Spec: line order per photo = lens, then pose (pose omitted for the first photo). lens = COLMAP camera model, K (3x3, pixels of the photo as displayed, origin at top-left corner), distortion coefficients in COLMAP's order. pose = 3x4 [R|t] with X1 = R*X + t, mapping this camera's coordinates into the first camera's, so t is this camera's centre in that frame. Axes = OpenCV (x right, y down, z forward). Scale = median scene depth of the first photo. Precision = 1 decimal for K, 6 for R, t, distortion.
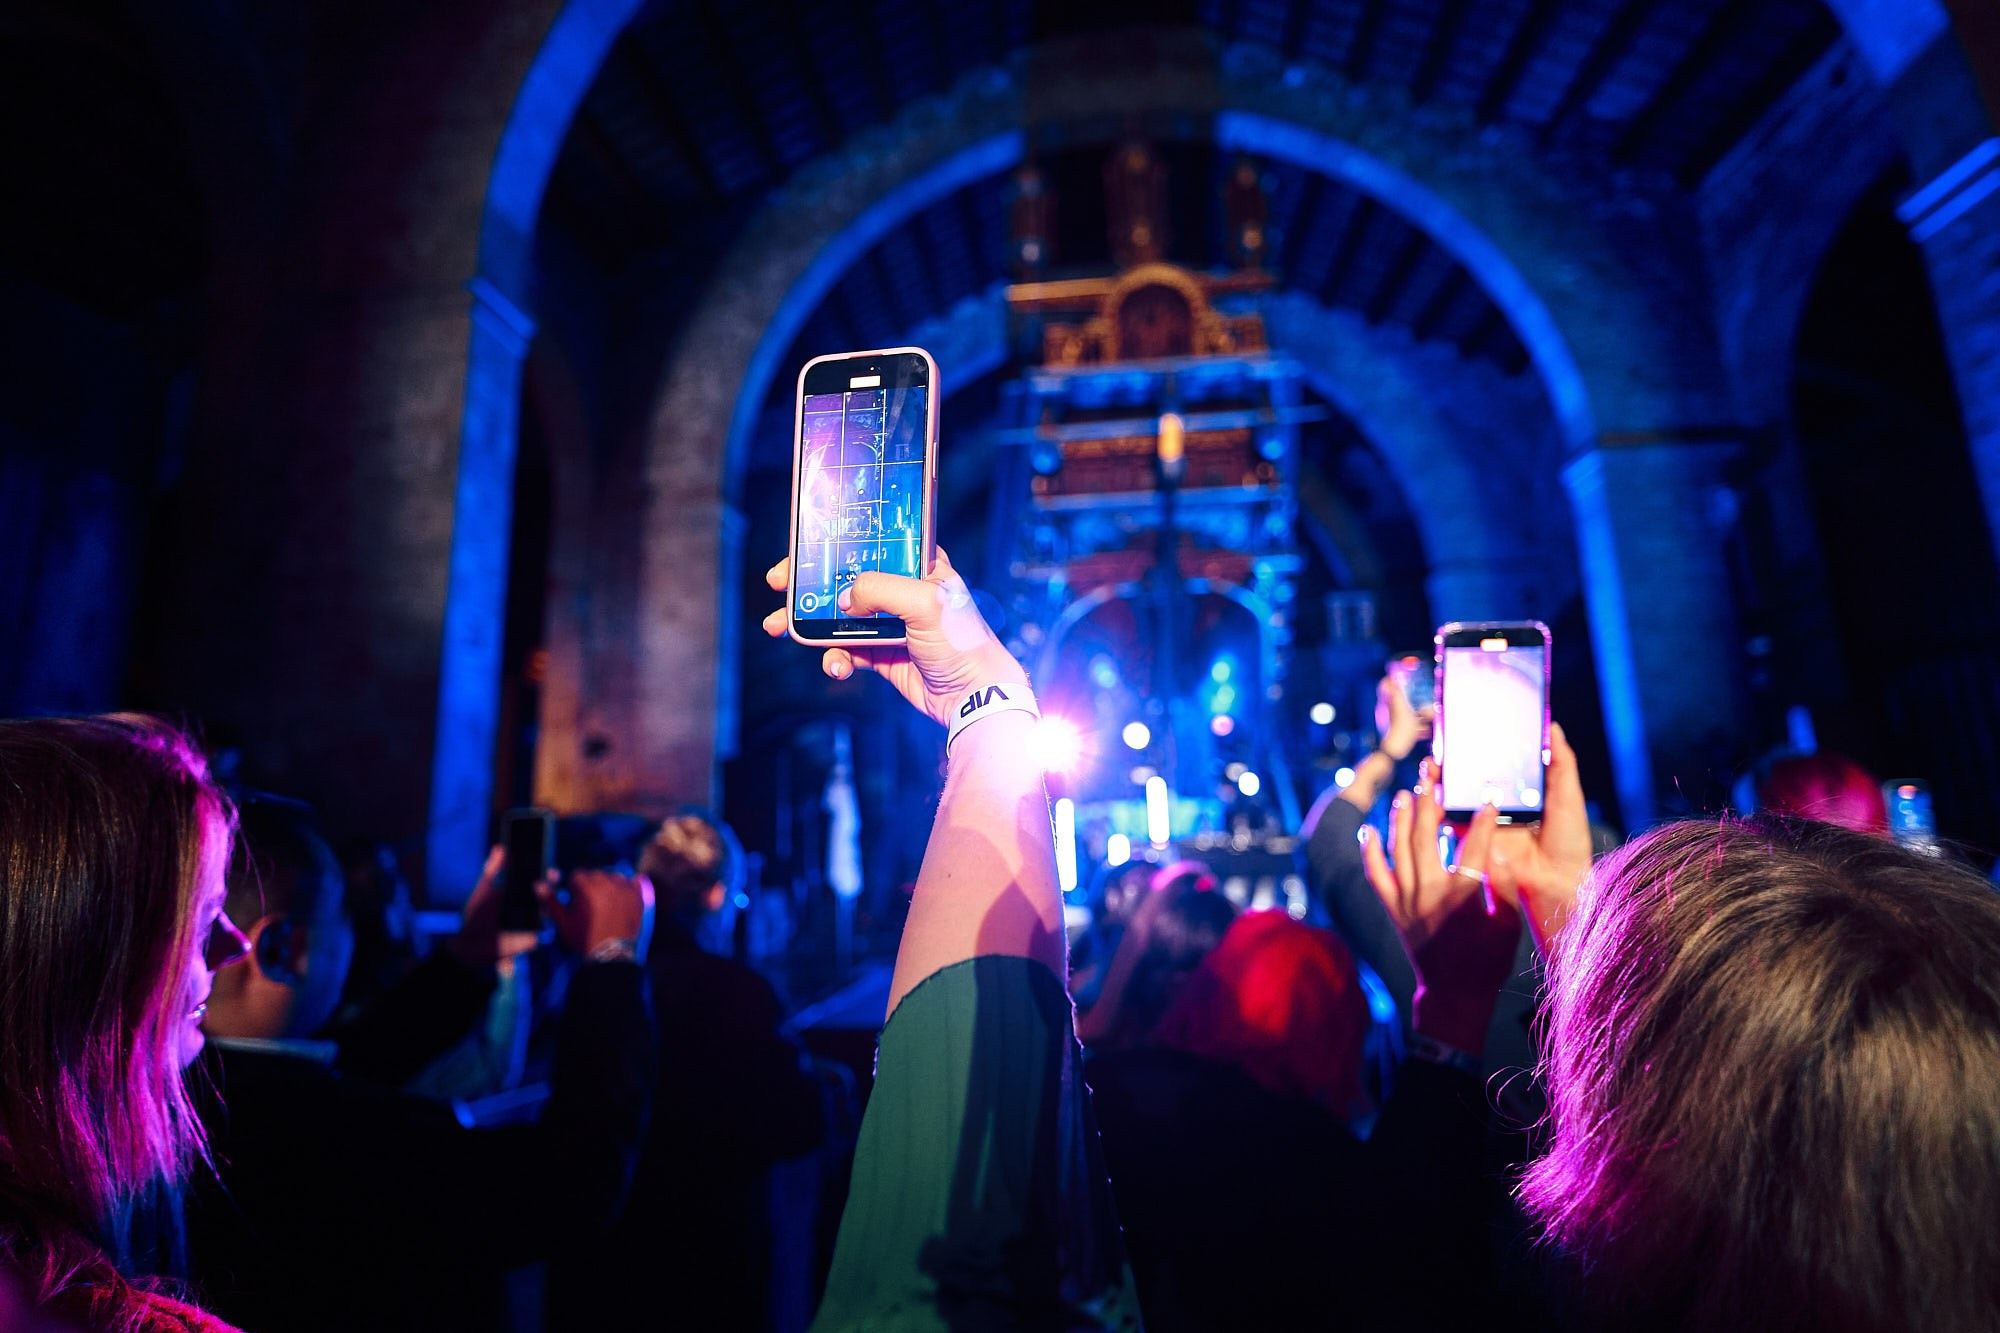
lens RADIAL K [[938.1, 0, 1006.8], [0, 938.1, 659.1], [0, 0, 1]] dist [-0.017413, 0.008897]
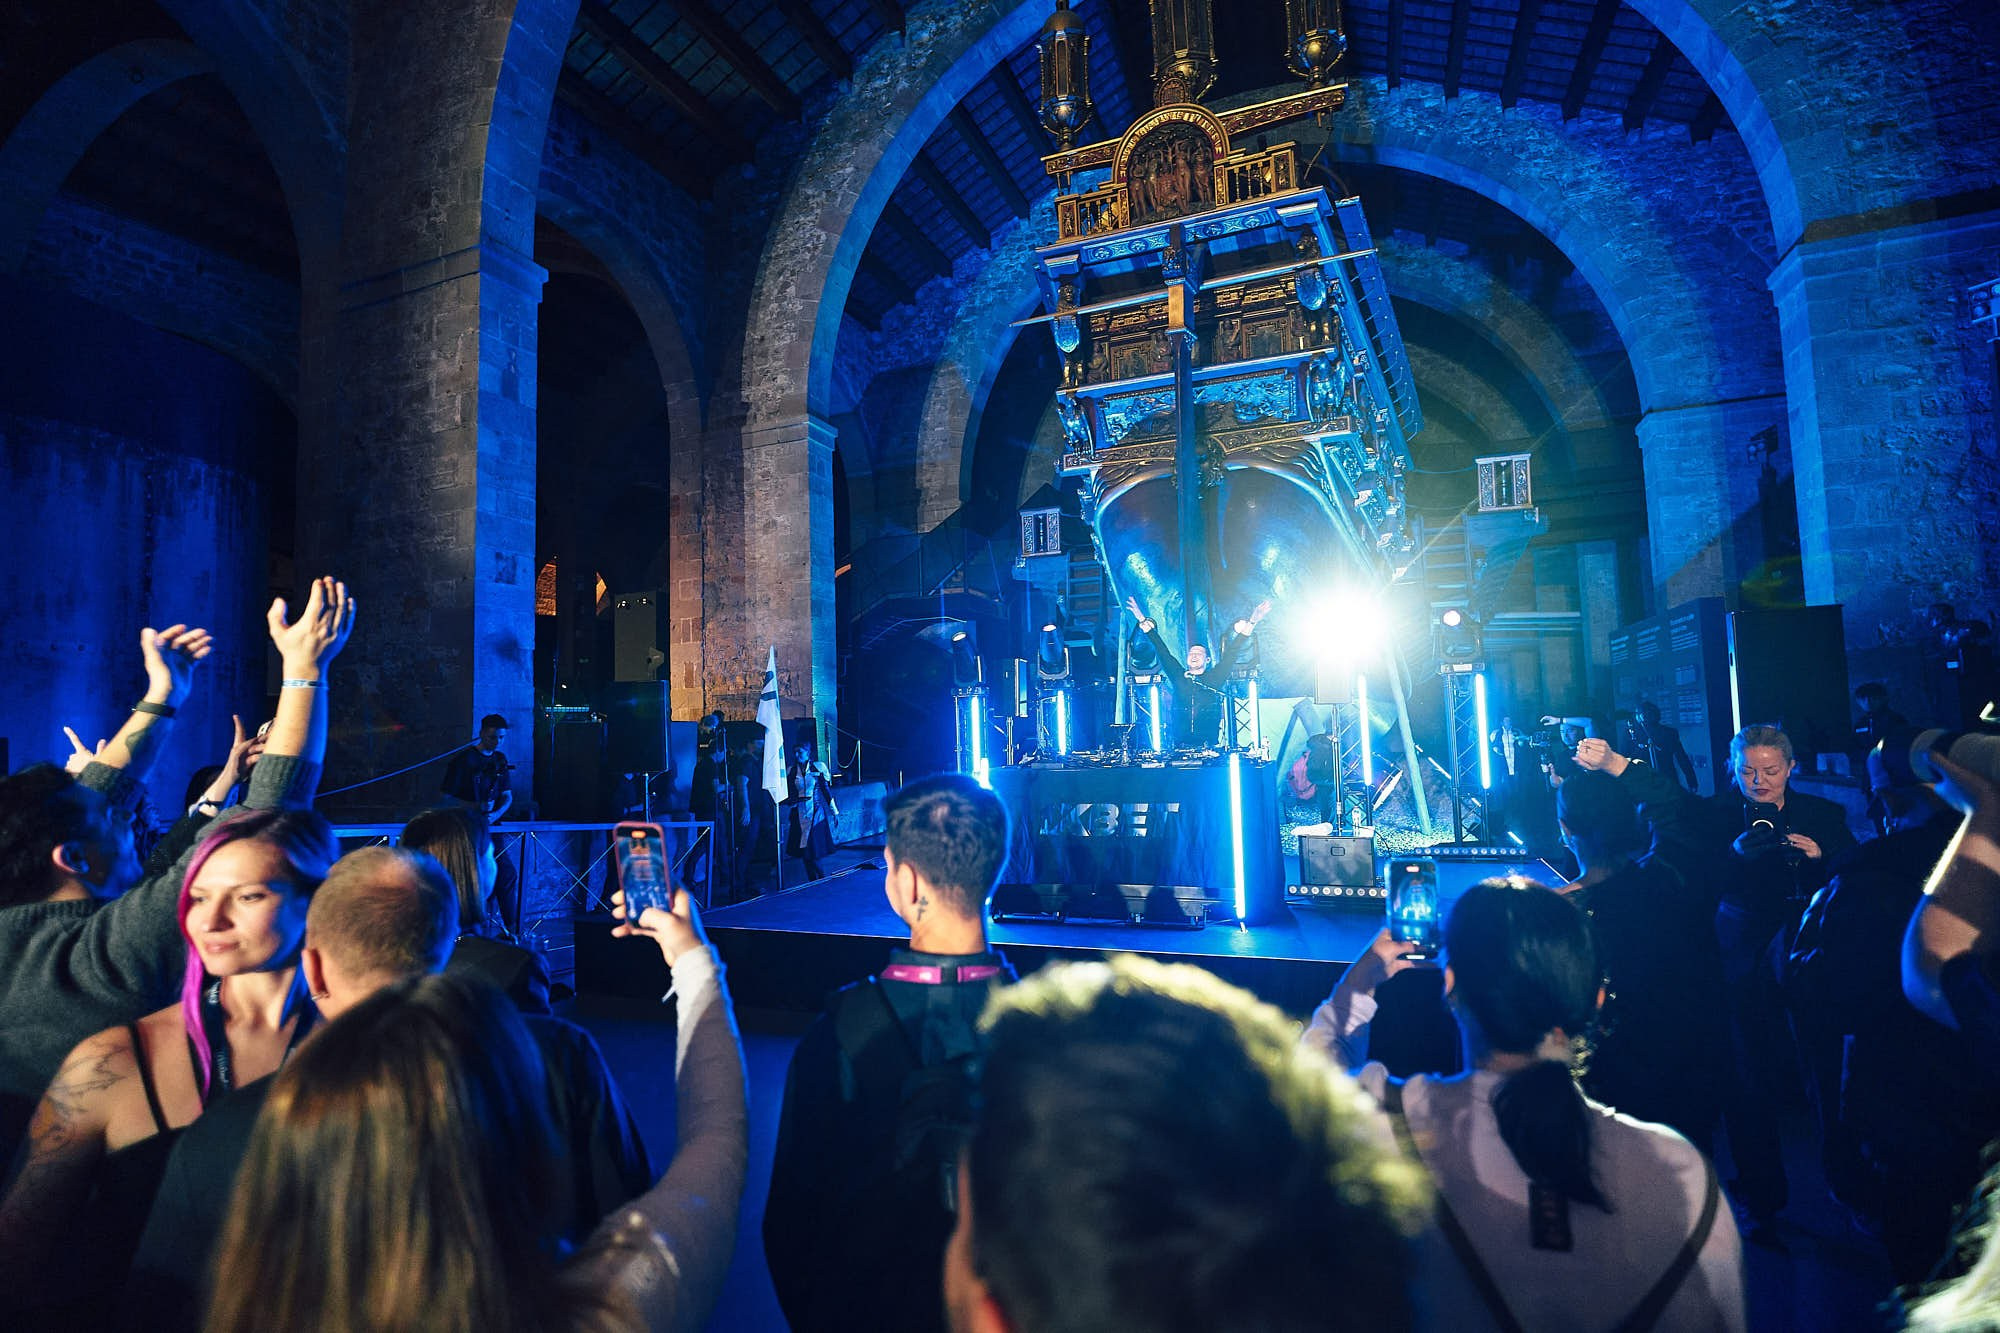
lens RADIAL K [[938.1, 0, 1007.4], [0, 938.1, 664.8], [0, 0, 1]] dist [-0.017413, 0.008897]
pose [[0.960788, -0.017159, -0.276754, 0.205530], [0.053722, 0.990691, 0.125079, -0.011409], [0.272032, -0.135042, 0.952766, 0.038466]]
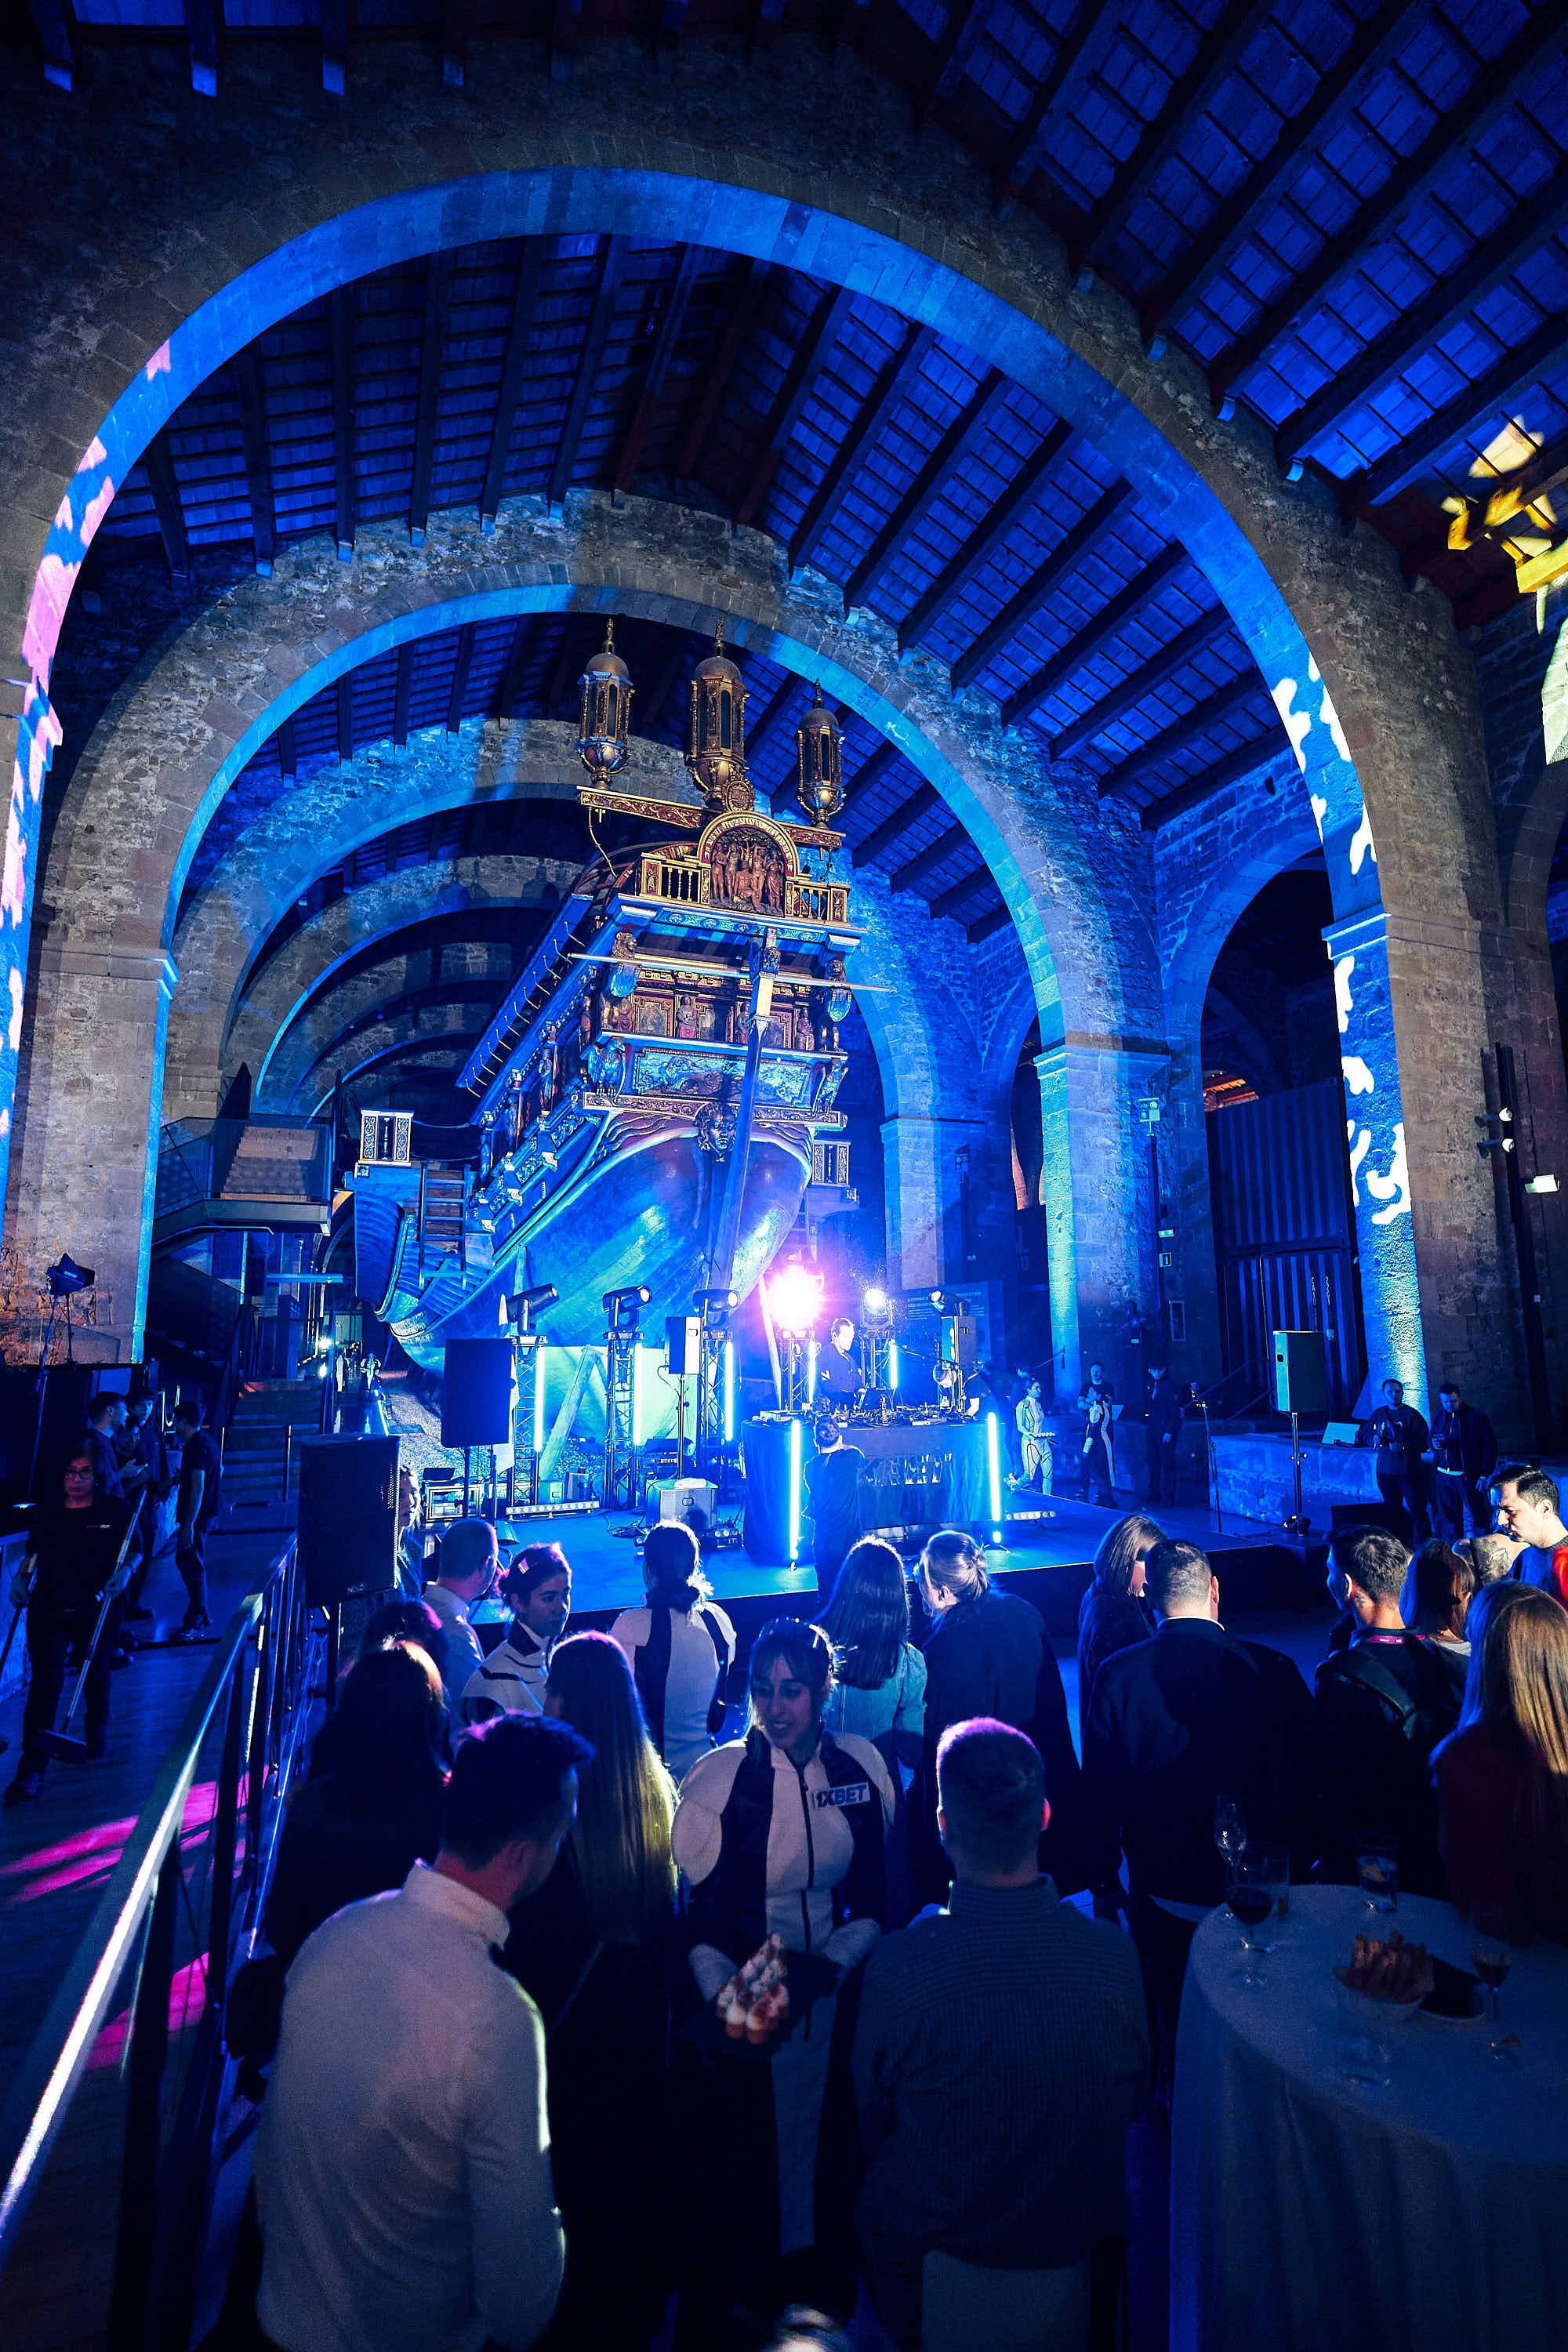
lens RADIAL K [[1103.2, 0, 785.8], [0, 1103.2, 1177.1], [0, 0, 1]] dist [-0.017413, 0.008897]
pose [[0.898624, 0.088891, 0.429620, -0.230021], [-0.104885, 0.994391, 0.013640, -0.049386], [-0.425998, -0.057318, 0.902907, -0.064755]]
